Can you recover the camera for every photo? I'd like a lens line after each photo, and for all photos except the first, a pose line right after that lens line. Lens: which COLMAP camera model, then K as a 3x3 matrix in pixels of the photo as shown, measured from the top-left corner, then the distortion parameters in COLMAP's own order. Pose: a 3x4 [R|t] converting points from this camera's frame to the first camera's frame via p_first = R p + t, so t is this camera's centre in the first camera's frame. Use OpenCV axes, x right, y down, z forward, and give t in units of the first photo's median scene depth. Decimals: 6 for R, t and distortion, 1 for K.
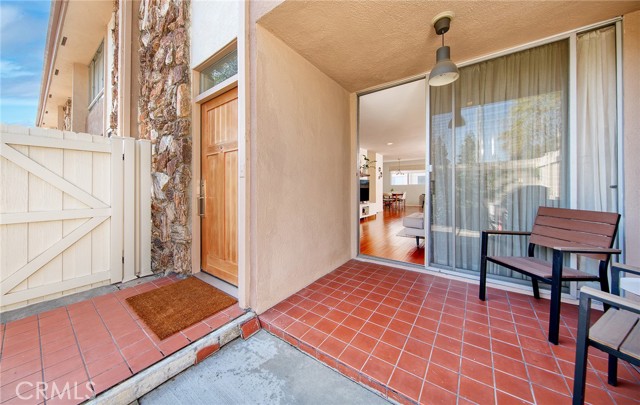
lens RADIAL K [[215.1, 0, 317.9], [0, 215.1, 187.4], [0, 0, 1]] dist [0.001855, -0.000125]
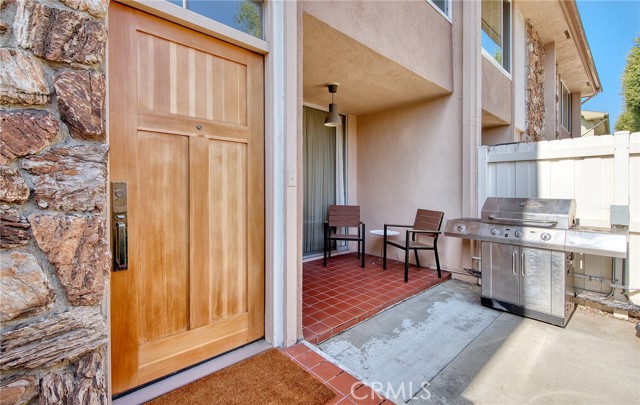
lens RADIAL K [[287.2, 0, 320.3], [0, 287.2, 197.4], [0, 0, 1]] dist [0.001898, 0.000605]
pose [[0.190036, -0.019978, 0.981574, -1.753639], [-0.004394, 0.999766, 0.021199, -0.035132], [-0.981767, -0.008342, 0.189904, 0.864758]]
